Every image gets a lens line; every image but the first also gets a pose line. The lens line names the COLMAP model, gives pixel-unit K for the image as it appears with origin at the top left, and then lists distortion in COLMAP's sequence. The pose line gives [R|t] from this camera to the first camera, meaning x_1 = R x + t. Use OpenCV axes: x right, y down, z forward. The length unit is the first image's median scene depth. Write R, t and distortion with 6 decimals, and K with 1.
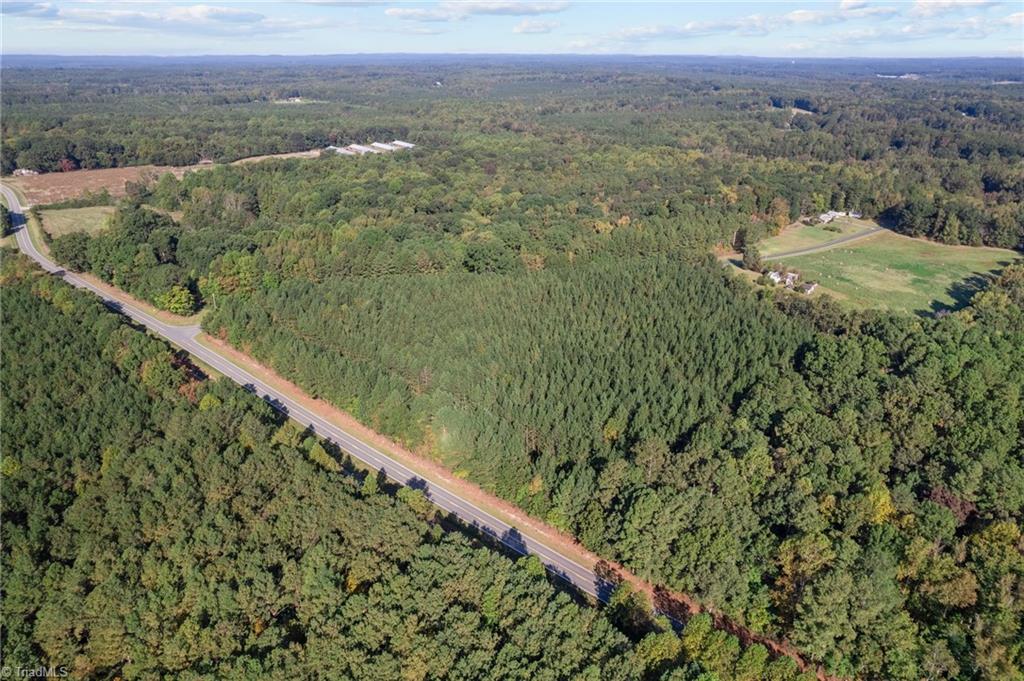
lens RADIAL K [[648.6, 0, 527.4], [0, 648.6, 342.9], [0, 0, 1]] dist [-0.067486, 0.059793]
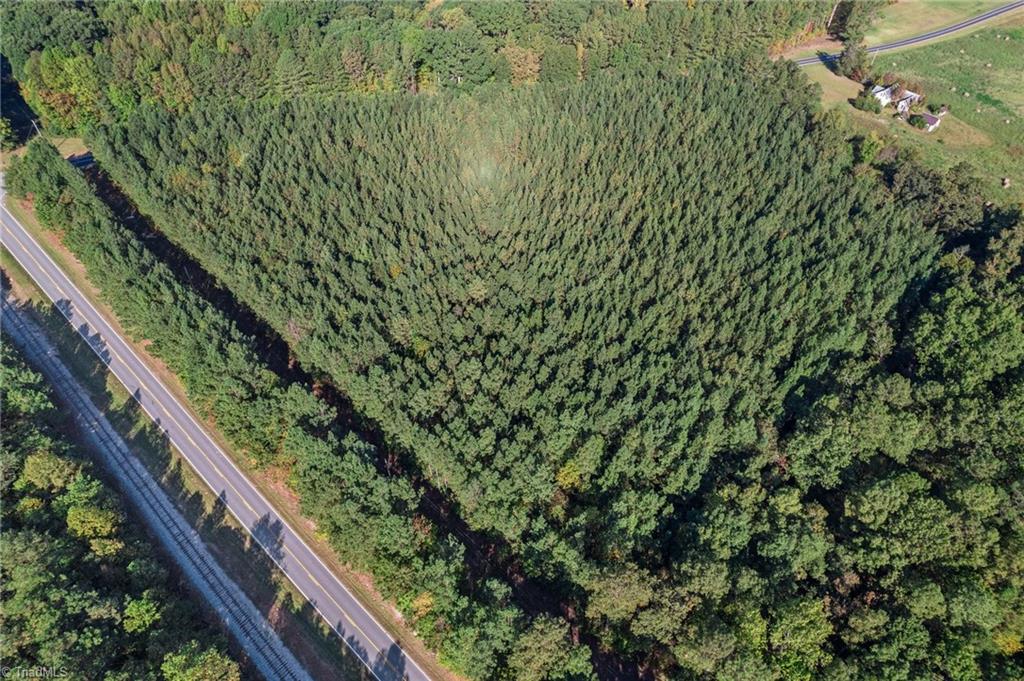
lens RADIAL K [[648.6, 0, 527.4], [0, 648.6, 342.9], [0, 0, 1]] dist [-0.067486, 0.059793]
pose [[0.997498, 0.053919, -0.045717, 0.079885], [-0.031391, 0.917298, 0.396963, -0.160420], [0.063340, -0.394534, 0.916695, 0.358845]]
